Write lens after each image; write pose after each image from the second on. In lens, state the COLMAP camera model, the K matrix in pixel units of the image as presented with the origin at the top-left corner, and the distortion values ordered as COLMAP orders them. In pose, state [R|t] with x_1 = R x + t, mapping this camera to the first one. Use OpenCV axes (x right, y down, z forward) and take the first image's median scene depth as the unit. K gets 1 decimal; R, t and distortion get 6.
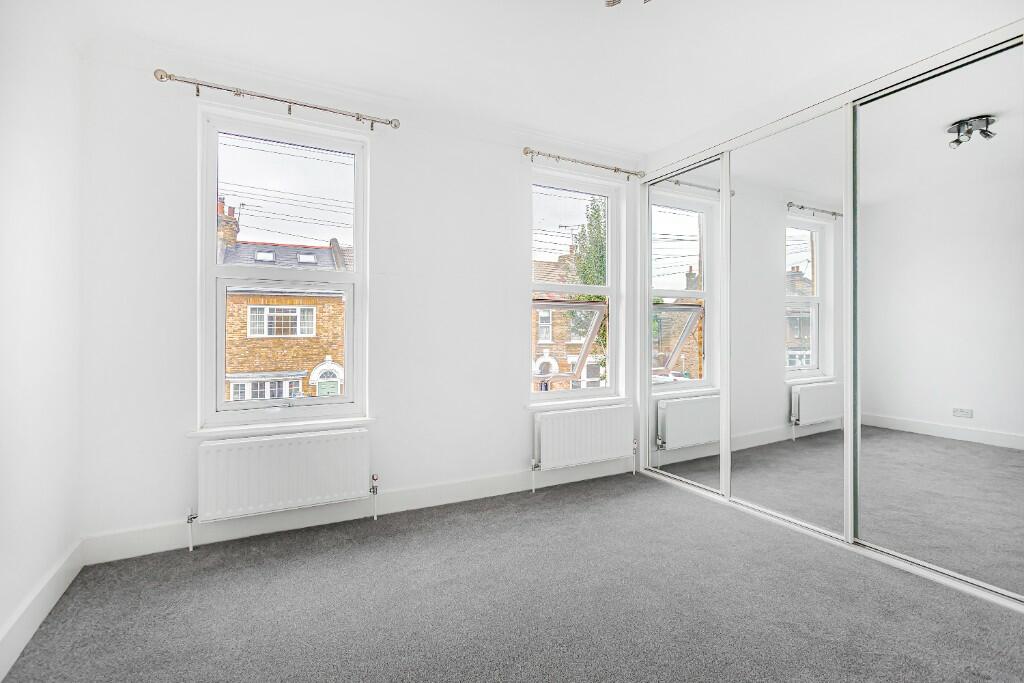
lens RADIAL K [[460.0, 0, 506.8], [0, 460.0, 331.7], [0, 0, 1]] dist [-0.000526, 0.000137]
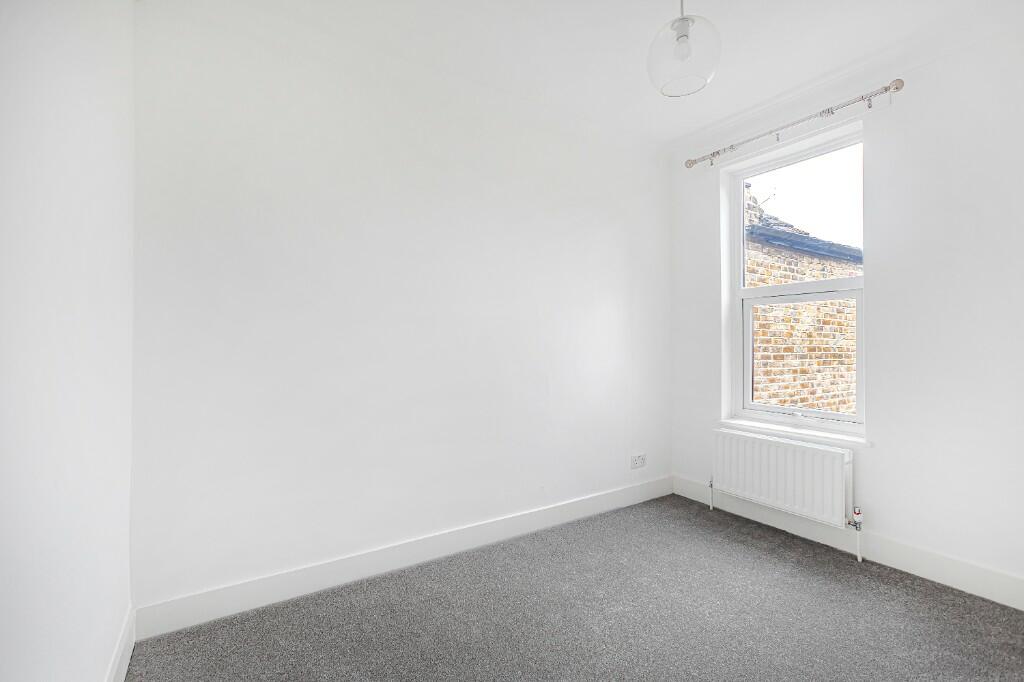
lens RADIAL K [[460.0, 0, 506.8], [0, 460.0, 331.2], [0, 0, 1]] dist [-0.000526, 0.000137]
pose [[0.089869, -0.024847, -0.995644, 0.508549], [-0.002324, 0.999681, -0.025158, 0.001994], [0.995951, 0.004575, 0.089782, 0.255292]]
